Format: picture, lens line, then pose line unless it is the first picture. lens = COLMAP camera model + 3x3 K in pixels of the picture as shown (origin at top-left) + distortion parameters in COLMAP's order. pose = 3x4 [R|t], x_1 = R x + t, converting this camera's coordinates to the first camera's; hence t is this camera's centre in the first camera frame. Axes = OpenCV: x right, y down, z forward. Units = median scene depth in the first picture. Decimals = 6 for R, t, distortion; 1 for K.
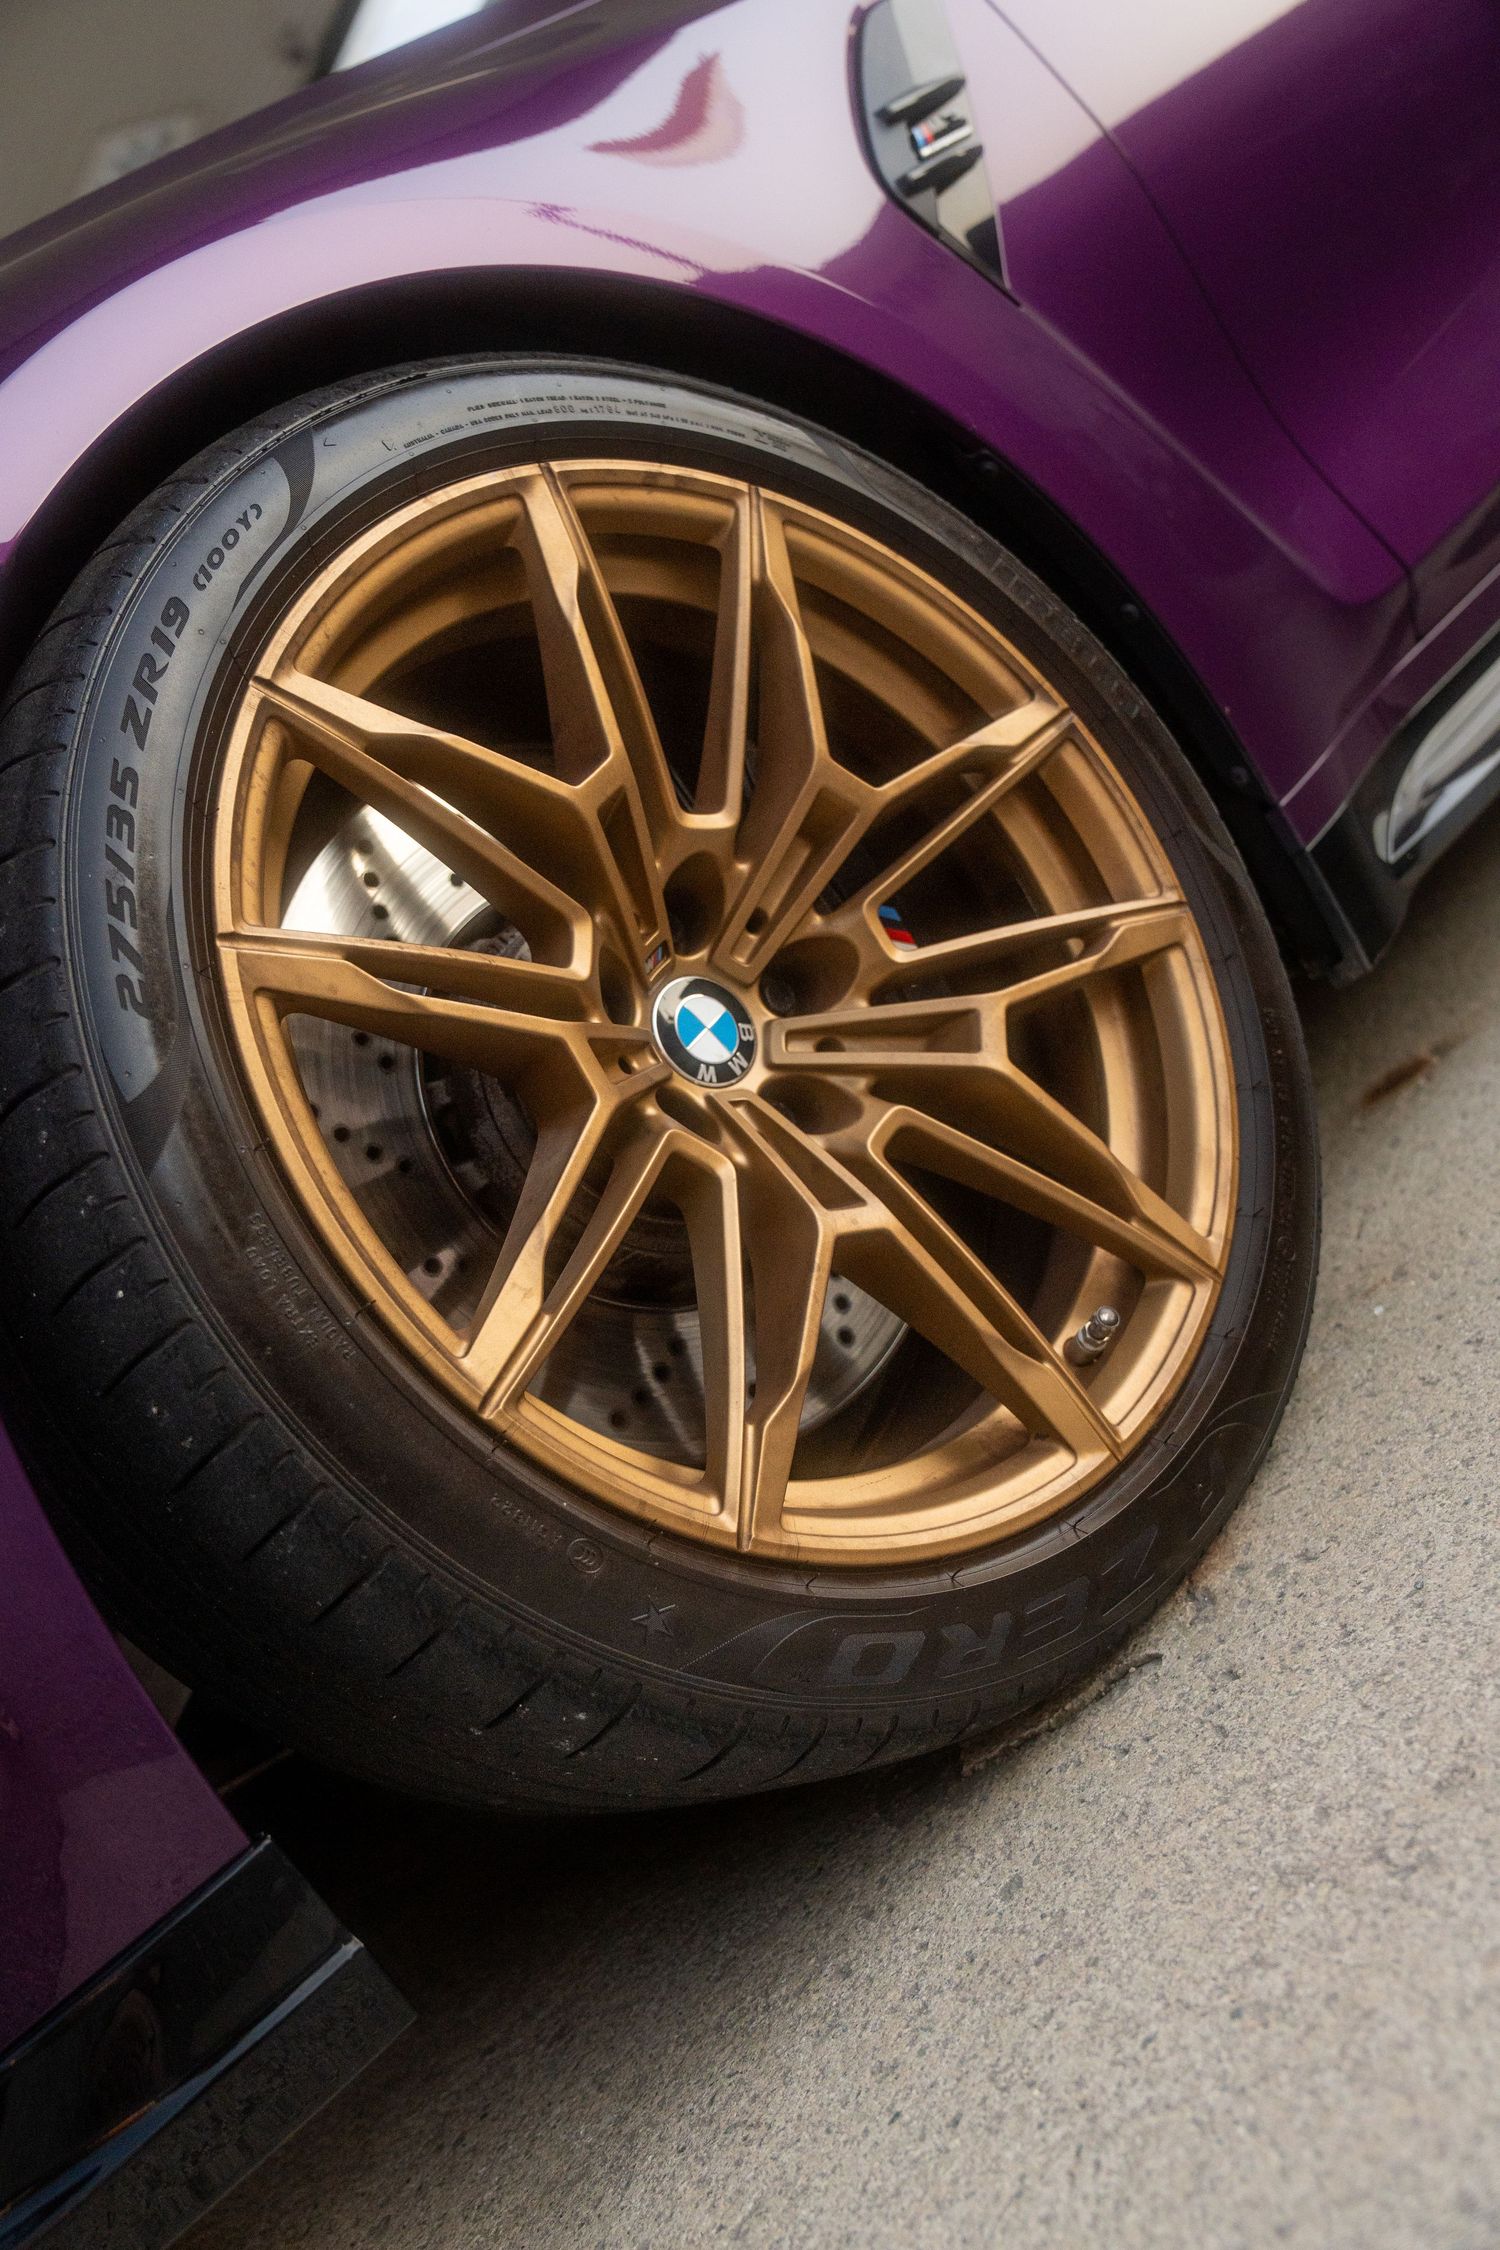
lens RADIAL K [[2282.6, 0, 748.6], [0, 2282.6, 1042.1], [0, 0, 1]] dist [0.013249, -0.005413]
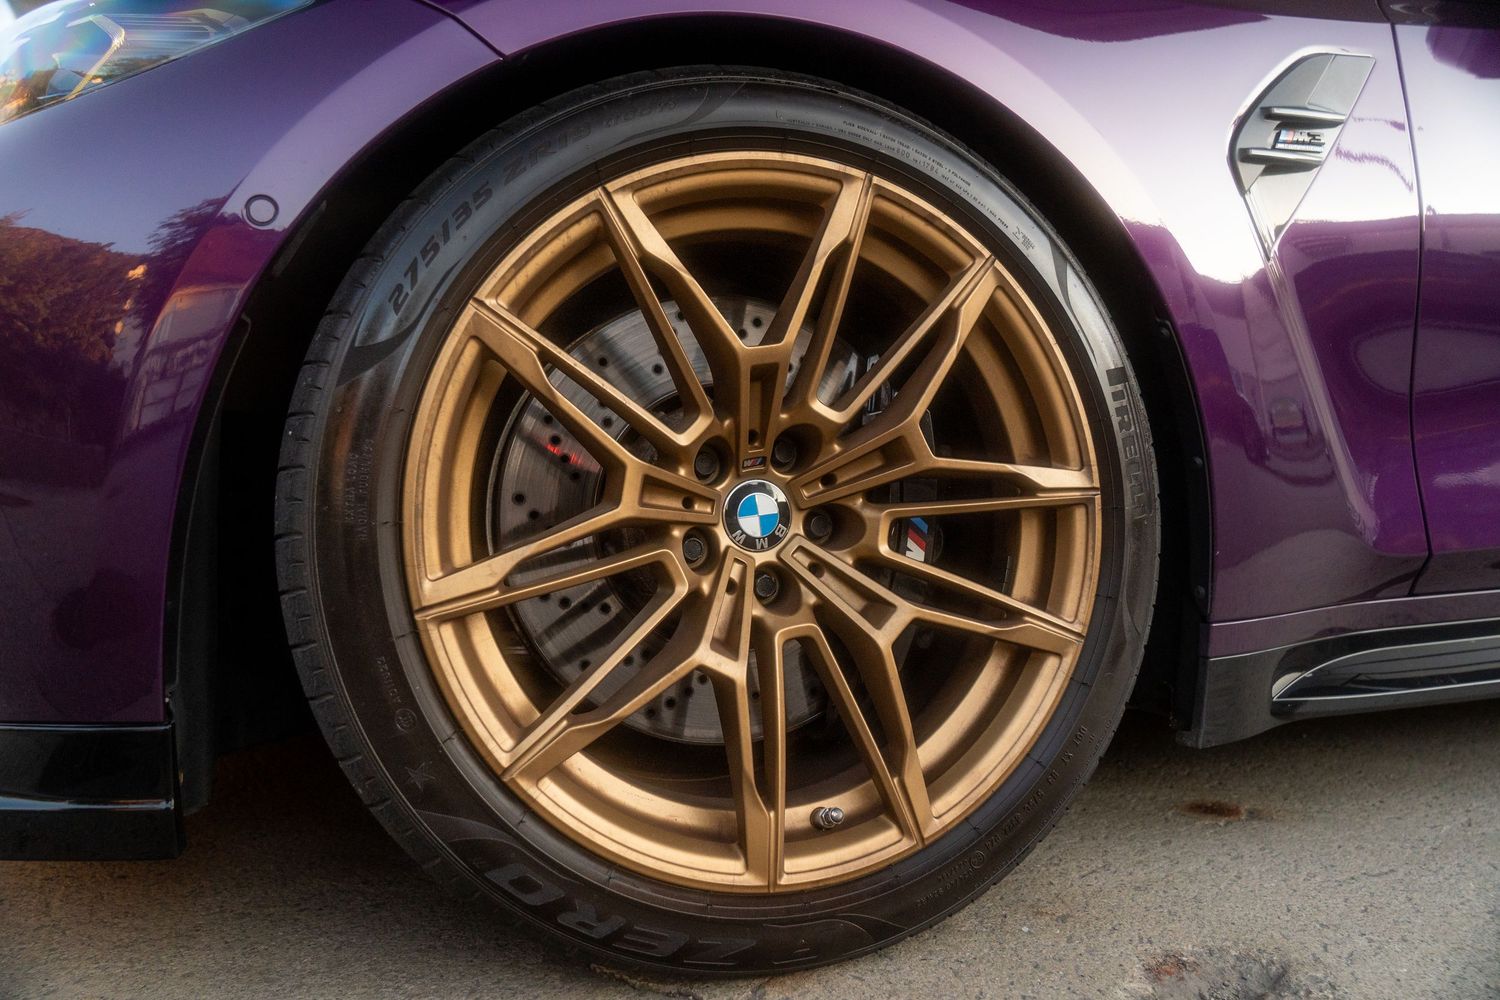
lens RADIAL K [[1024.8, 0, 750.6], [0, 1024.8, 465.6], [0, 0, 1]] dist [-0.010732, 0.000563]
pose [[0.743108, 0.575522, -0.341416, 0.209920], [-0.560249, 0.814091, 0.152896, -0.144991], [0.365939, 0.077659, 0.927393, 0.302683]]
